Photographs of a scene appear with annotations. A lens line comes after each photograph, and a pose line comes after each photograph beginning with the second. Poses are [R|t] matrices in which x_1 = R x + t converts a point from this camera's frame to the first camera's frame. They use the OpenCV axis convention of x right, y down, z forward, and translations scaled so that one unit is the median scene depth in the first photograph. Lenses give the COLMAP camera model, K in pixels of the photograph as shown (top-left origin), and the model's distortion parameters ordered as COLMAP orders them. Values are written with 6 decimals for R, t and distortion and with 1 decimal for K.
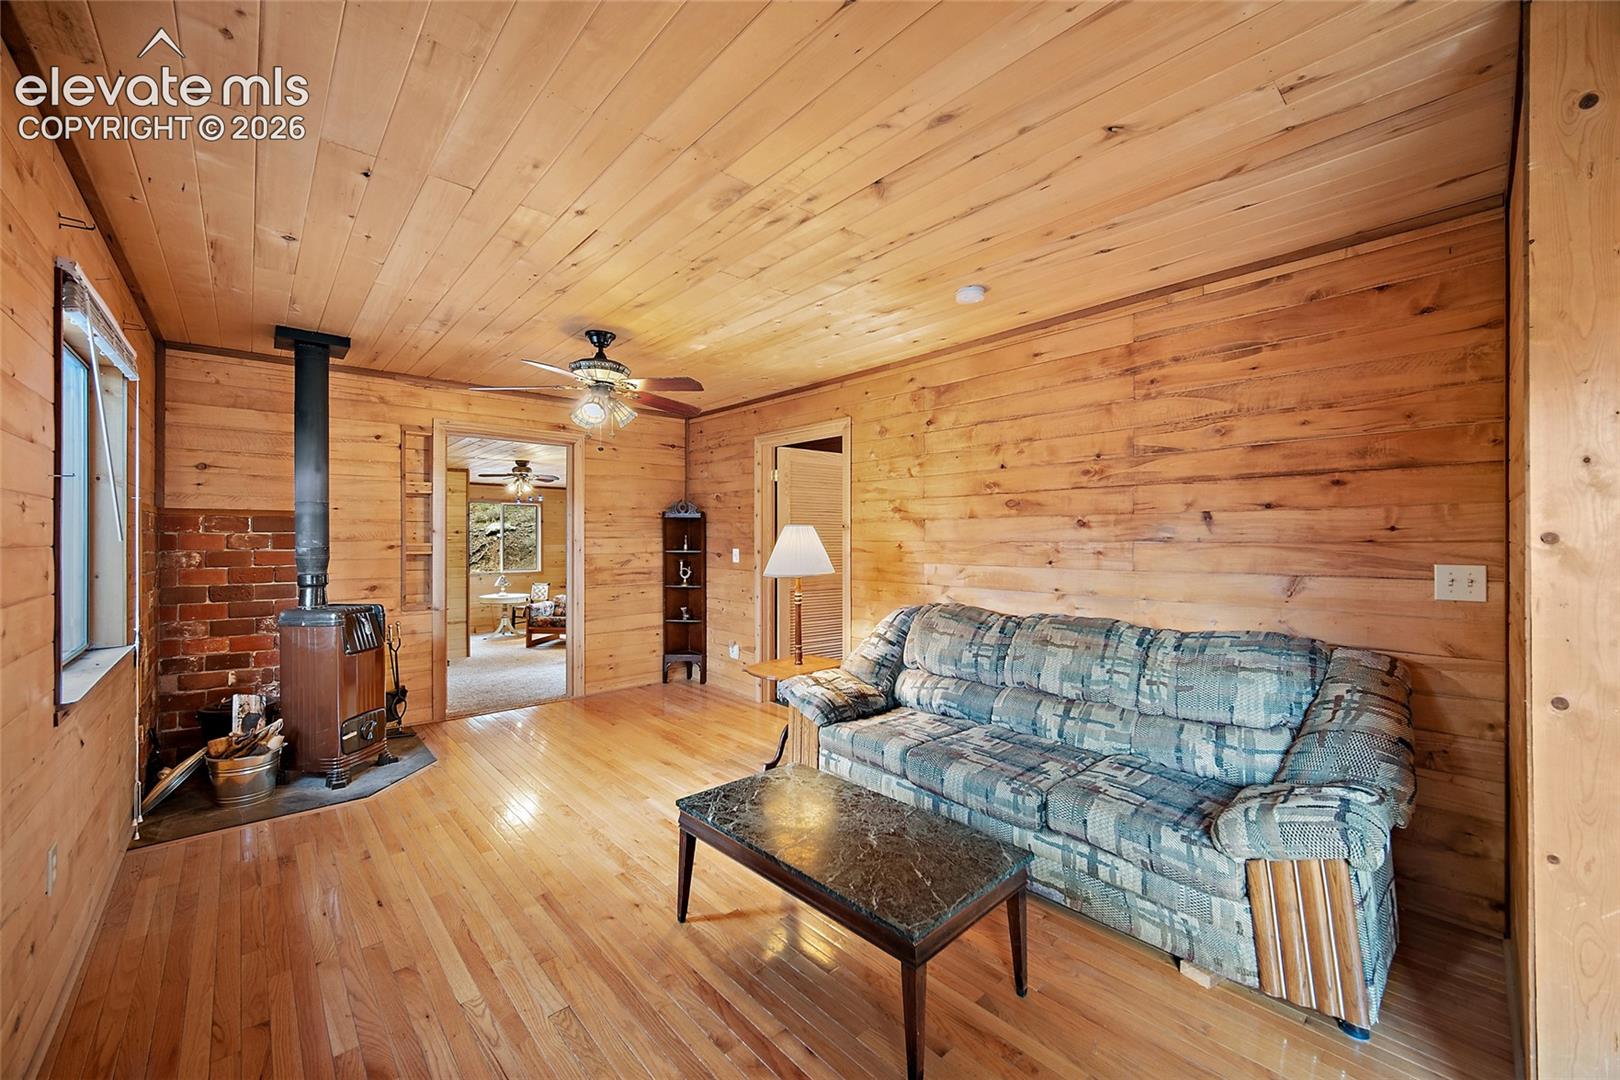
lens RADIAL K [[630.5, 0, 817.3], [0, 630.5, 537.4], [0, 0, 1]] dist [-0.001348, -0.000045]
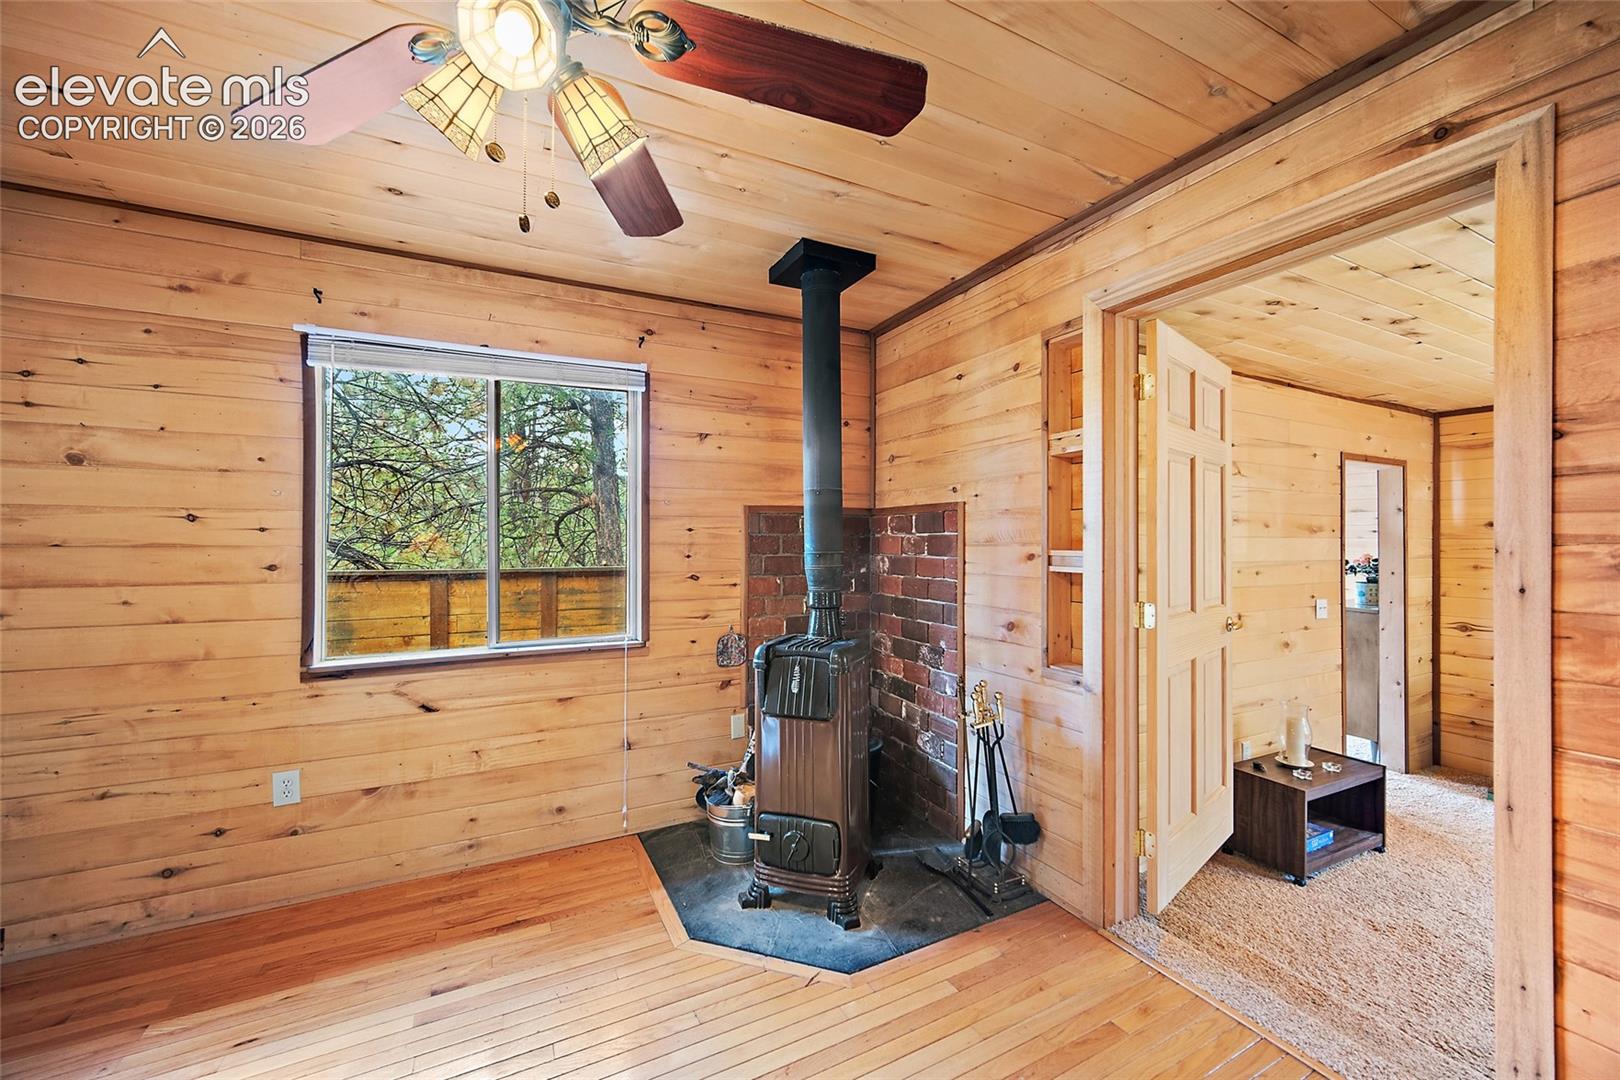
lens RADIAL K [[630.5, 0, 817.3], [0, 630.5, 537.4], [0, 0, 1]] dist [-0.001348, -0.000045]
pose [[-0.265167, -0.006234, -0.964182, -0.102447], [-0.000956, 0.999980, -0.006203, 0.001891], [0.964202, -0.000724, -0.265168, 1.121340]]
